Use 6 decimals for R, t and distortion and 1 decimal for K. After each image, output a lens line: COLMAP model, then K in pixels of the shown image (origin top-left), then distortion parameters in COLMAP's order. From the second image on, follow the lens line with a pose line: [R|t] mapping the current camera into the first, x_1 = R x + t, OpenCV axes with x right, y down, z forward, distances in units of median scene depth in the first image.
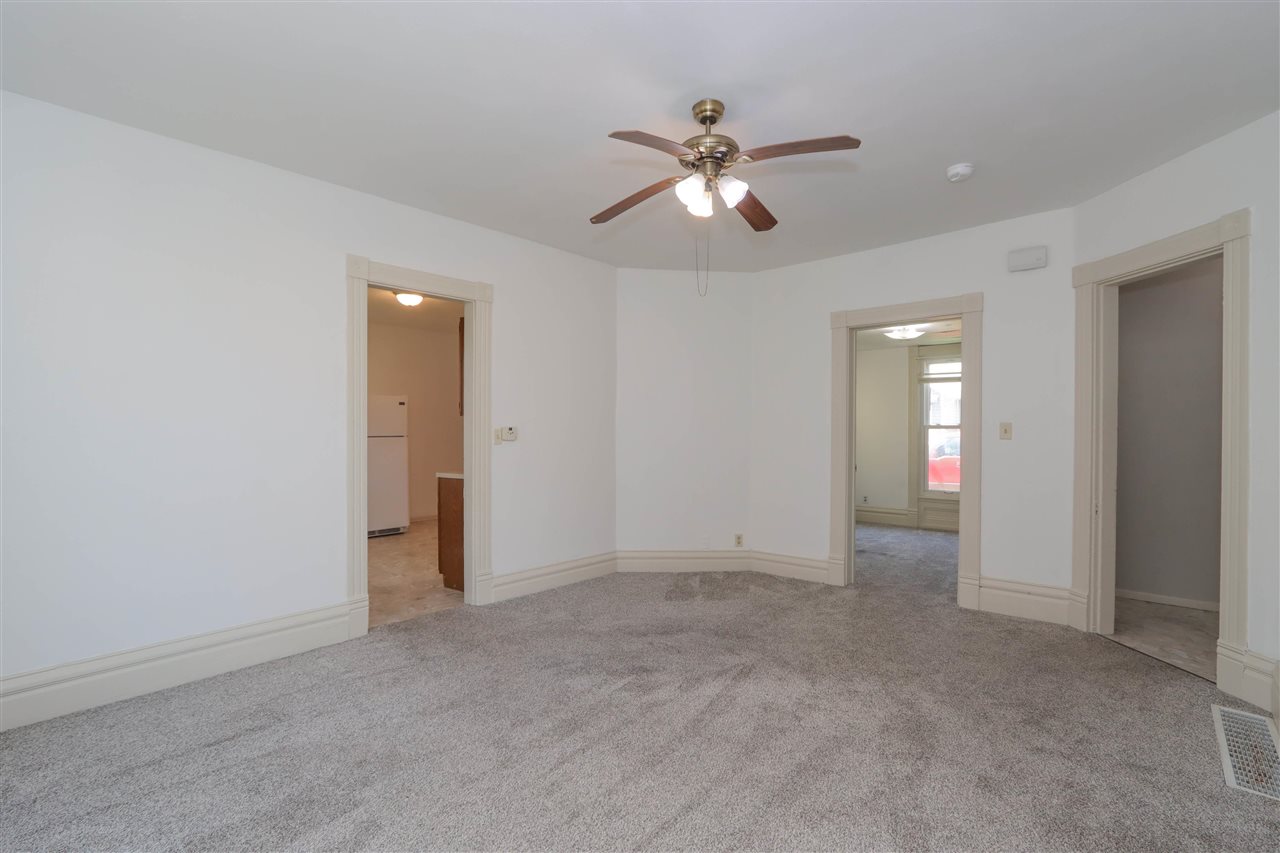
lens RADIAL K [[594.5, 0, 640.0], [0, 594.5, 426.5], [0, 0, 1]] dist [-0.013537, -0.000033]
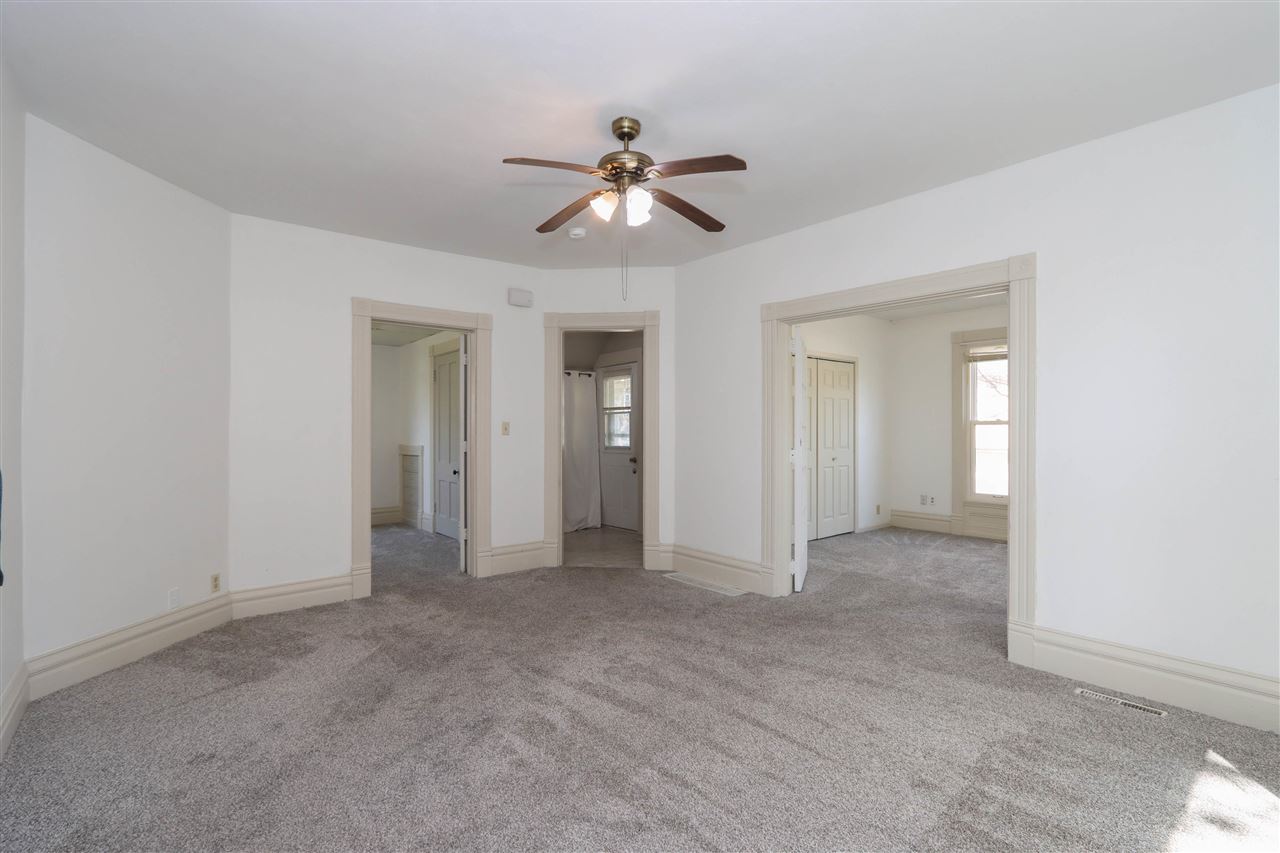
lens RADIAL K [[594.5, 0, 640.0], [0, 594.5, 426.5], [0, 0, 1]] dist [-0.013537, -0.000033]
pose [[0.154570, 0.002929, 0.987977, -0.722833], [-0.006568, 0.999977, -0.001937, 0.004737], [-0.987960, -0.006190, 0.154586, 0.626411]]
